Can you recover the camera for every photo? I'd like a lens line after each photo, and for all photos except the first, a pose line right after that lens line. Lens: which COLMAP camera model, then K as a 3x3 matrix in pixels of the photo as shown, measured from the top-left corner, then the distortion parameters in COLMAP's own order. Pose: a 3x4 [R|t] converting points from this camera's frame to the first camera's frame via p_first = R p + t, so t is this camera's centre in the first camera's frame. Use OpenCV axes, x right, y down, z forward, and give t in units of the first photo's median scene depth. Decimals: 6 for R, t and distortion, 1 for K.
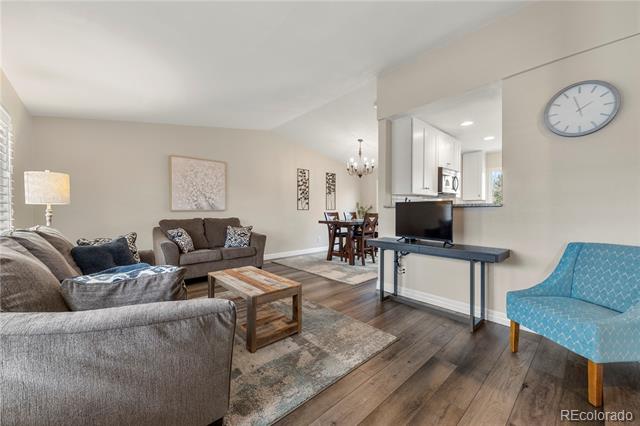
lens RADIAL K [[246.6, 0, 320.8], [0, 246.6, 214.2], [0, 0, 1]] dist [0.001622, -0.000094]
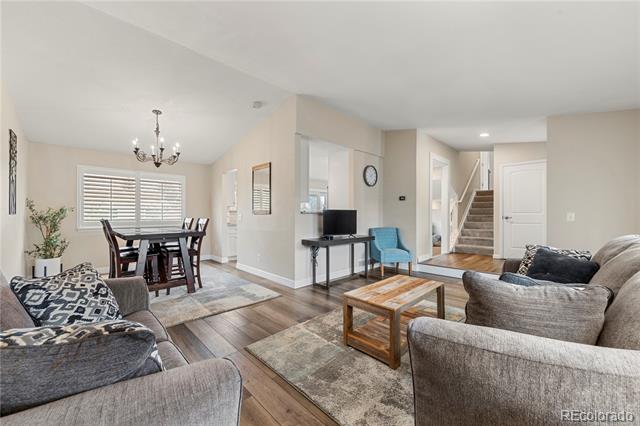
lens RADIAL K [[246.6, 0, 320.8], [0, 246.6, 214.2], [0, 0, 1]] dist [0.001622, -0.000094]
pose [[-0.025030, 0.002004, 0.999685, -0.470131], [0.013685, 0.999905, -0.001662, -0.010523], [-0.999593, 0.013639, -0.025055, 0.505172]]
